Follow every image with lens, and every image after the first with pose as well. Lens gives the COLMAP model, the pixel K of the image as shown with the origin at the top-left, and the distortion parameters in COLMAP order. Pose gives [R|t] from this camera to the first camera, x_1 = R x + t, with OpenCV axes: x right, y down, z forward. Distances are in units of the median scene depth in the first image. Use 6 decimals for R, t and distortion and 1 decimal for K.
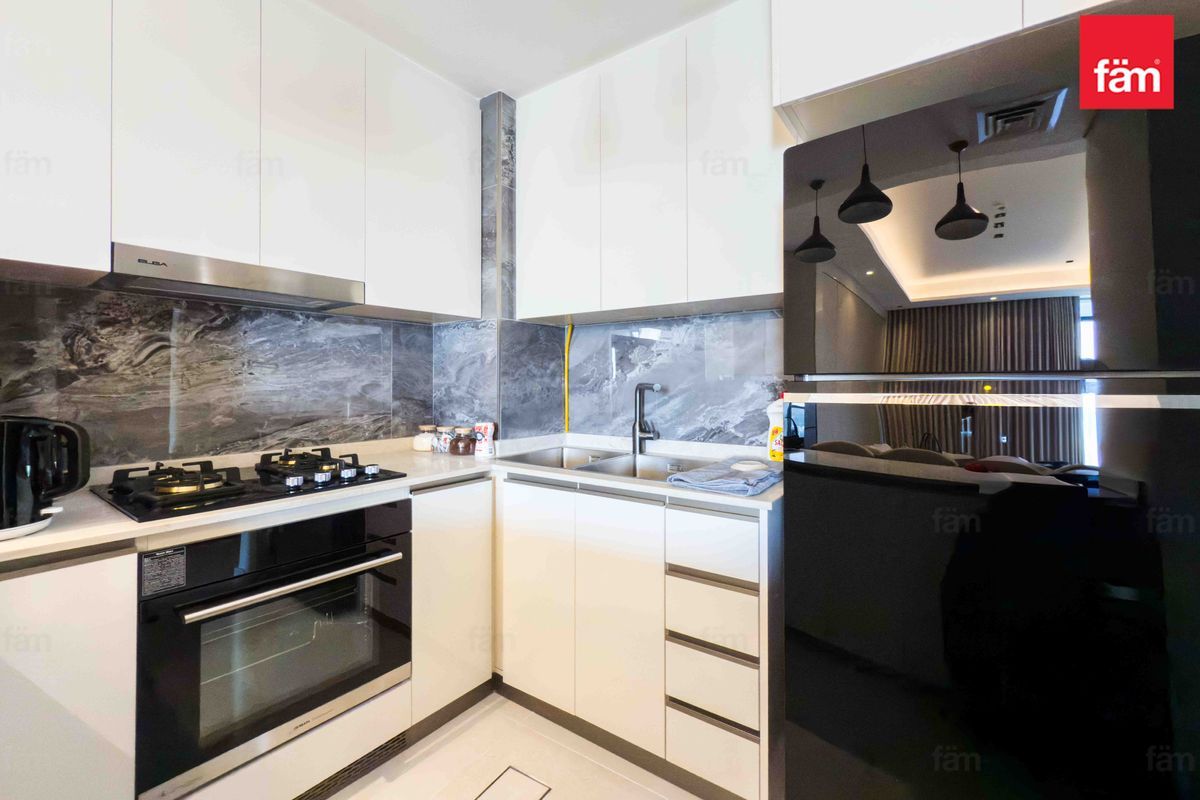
lens RADIAL K [[474.5, 0, 598.1], [0, 474.5, 393.9], [0, 0, 1]] dist [-0.001462, -0.000184]
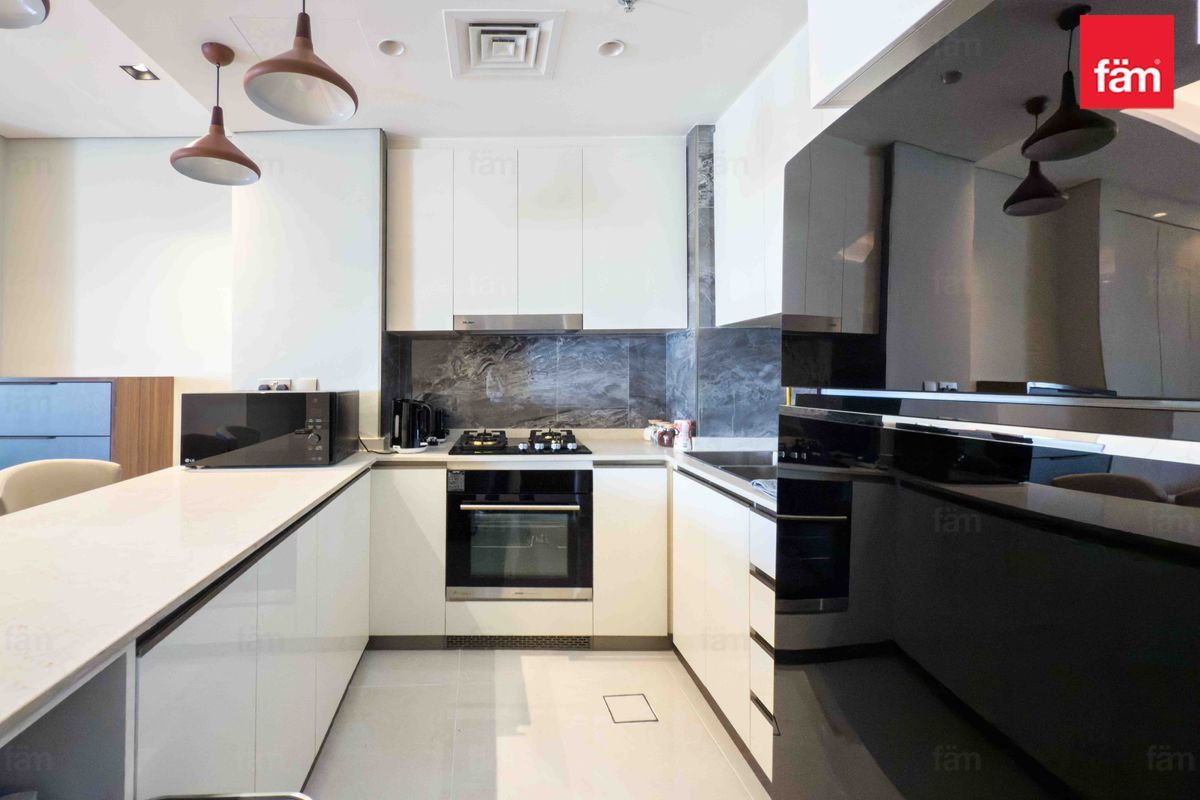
lens RADIAL K [[604.9, 0, 598.4], [0, 604.9, 394.4], [0, 0, 1]] dist [-0.001073, -0.000091]
pose [[0.637773, 0.027127, -0.769746, 0.794304], [-0.016881, 0.999632, 0.021242, -0.030632], [0.770039, -0.000554, 0.637996, -0.092369]]
